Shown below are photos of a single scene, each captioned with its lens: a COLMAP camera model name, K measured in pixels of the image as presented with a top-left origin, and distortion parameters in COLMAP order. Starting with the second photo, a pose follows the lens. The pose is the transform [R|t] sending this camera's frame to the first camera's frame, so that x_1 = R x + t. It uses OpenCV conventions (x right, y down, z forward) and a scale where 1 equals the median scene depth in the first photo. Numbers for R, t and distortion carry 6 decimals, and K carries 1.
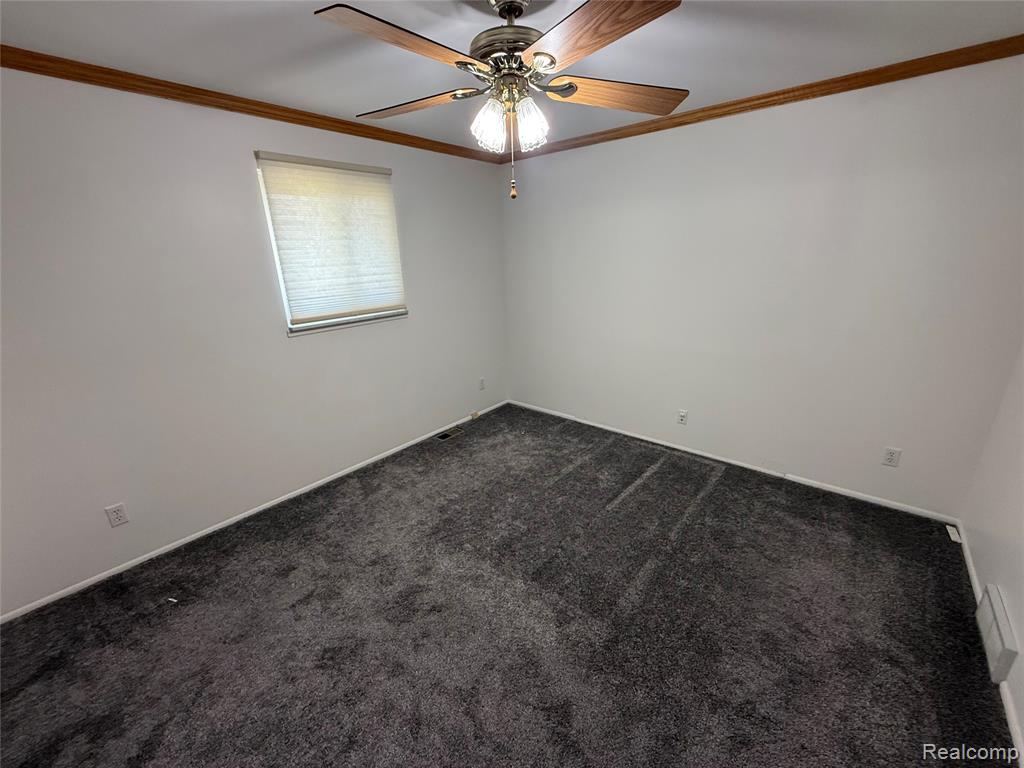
lens RADIAL K [[411.5, 0, 510.9], [0, 411.5, 380.6], [0, 0, 1]] dist [-0.002699, -0.000197]
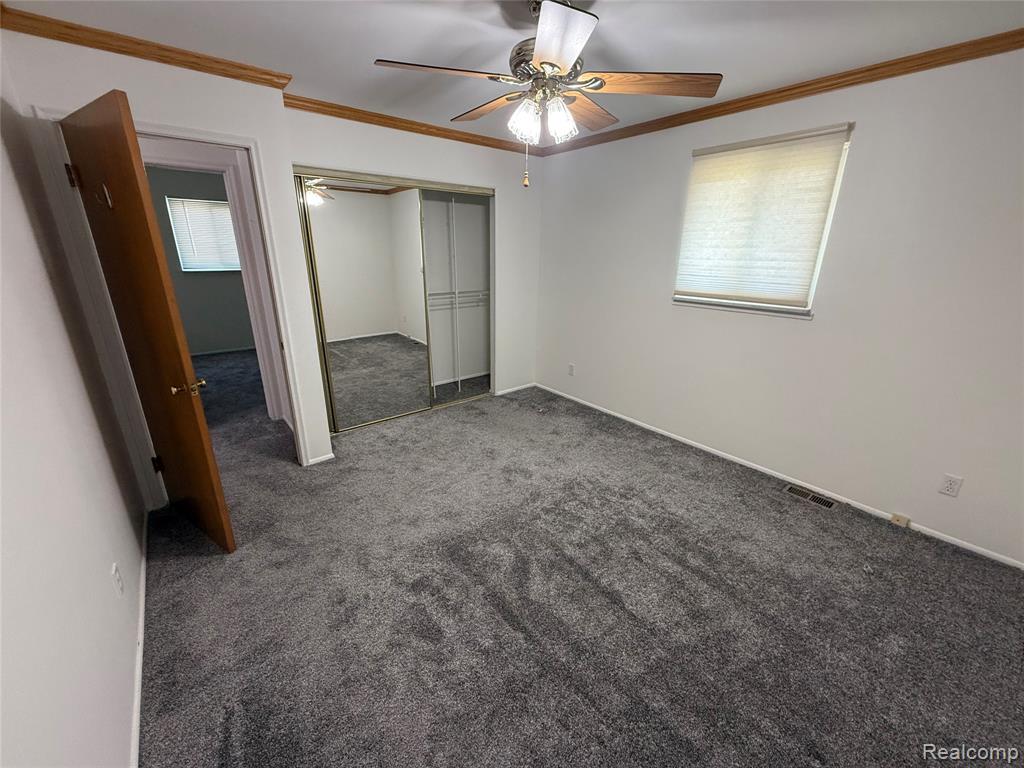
lens RADIAL K [[411.5, 0, 509.6], [0, 411.5, 381.7], [0, 0, 1]] dist [-0.002699, -0.000197]
pose [[-0.189160, 0.328888, -0.925230, 0.717057], [-0.298174, 0.878512, 0.373241, -0.204424], [0.935580, 0.346482, -0.068113, 0.673442]]
